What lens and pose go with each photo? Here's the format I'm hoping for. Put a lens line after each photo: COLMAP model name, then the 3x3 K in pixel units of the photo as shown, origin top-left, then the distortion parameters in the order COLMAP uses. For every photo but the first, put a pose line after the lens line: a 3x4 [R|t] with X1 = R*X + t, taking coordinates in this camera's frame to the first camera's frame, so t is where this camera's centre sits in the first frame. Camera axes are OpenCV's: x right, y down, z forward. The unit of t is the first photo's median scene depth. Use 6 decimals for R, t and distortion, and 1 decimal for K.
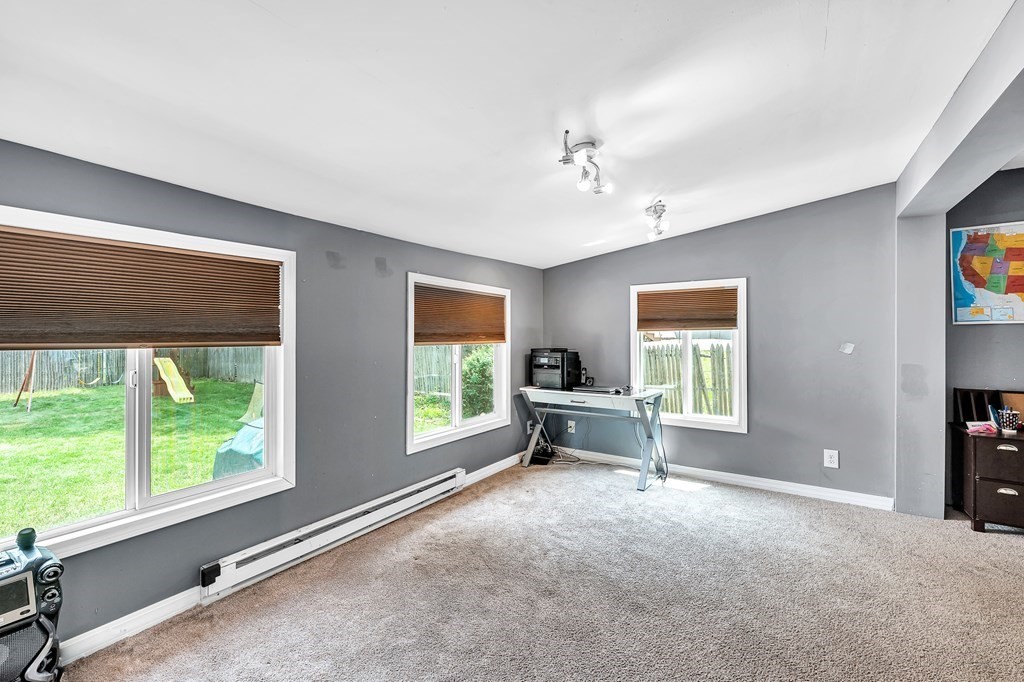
lens RADIAL K [[419.4, 0, 510.4], [0, 419.4, 335.1], [0, 0, 1]] dist [0.001242, 0.000074]
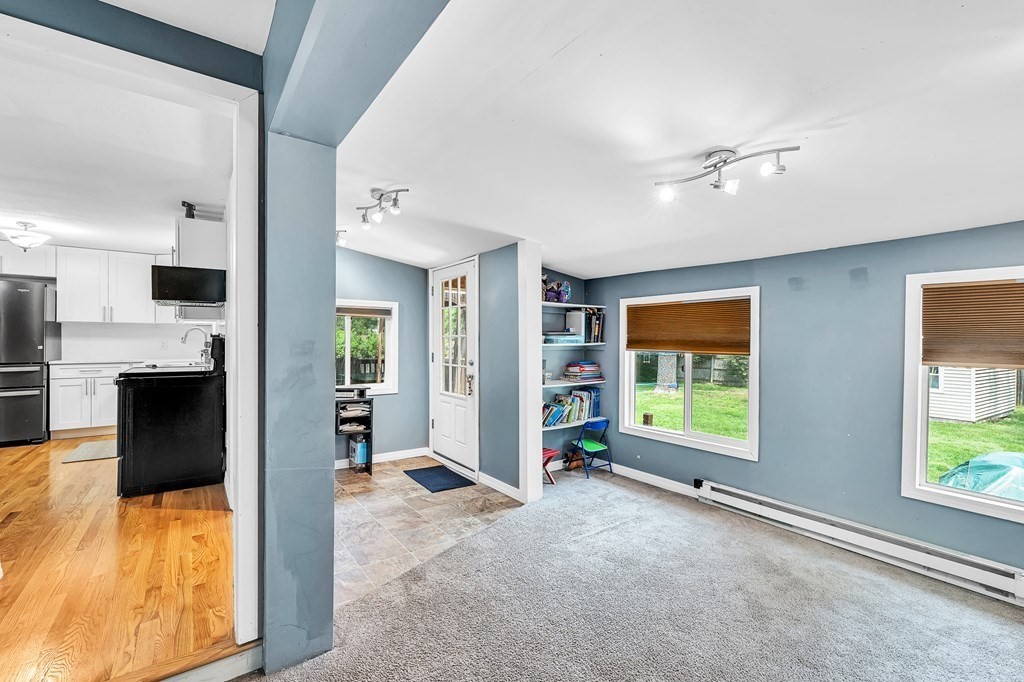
lens RADIAL K [[433.1, 0, 510.5], [0, 433.1, 338.3], [0, 0, 1]] dist [0.000560, -0.000026]
pose [[-0.320113, 0.002178, -0.947377, 0.989434], [-0.001195, 0.999996, 0.002702, -0.033752], [0.947379, 0.001997, -0.320109, 0.659080]]
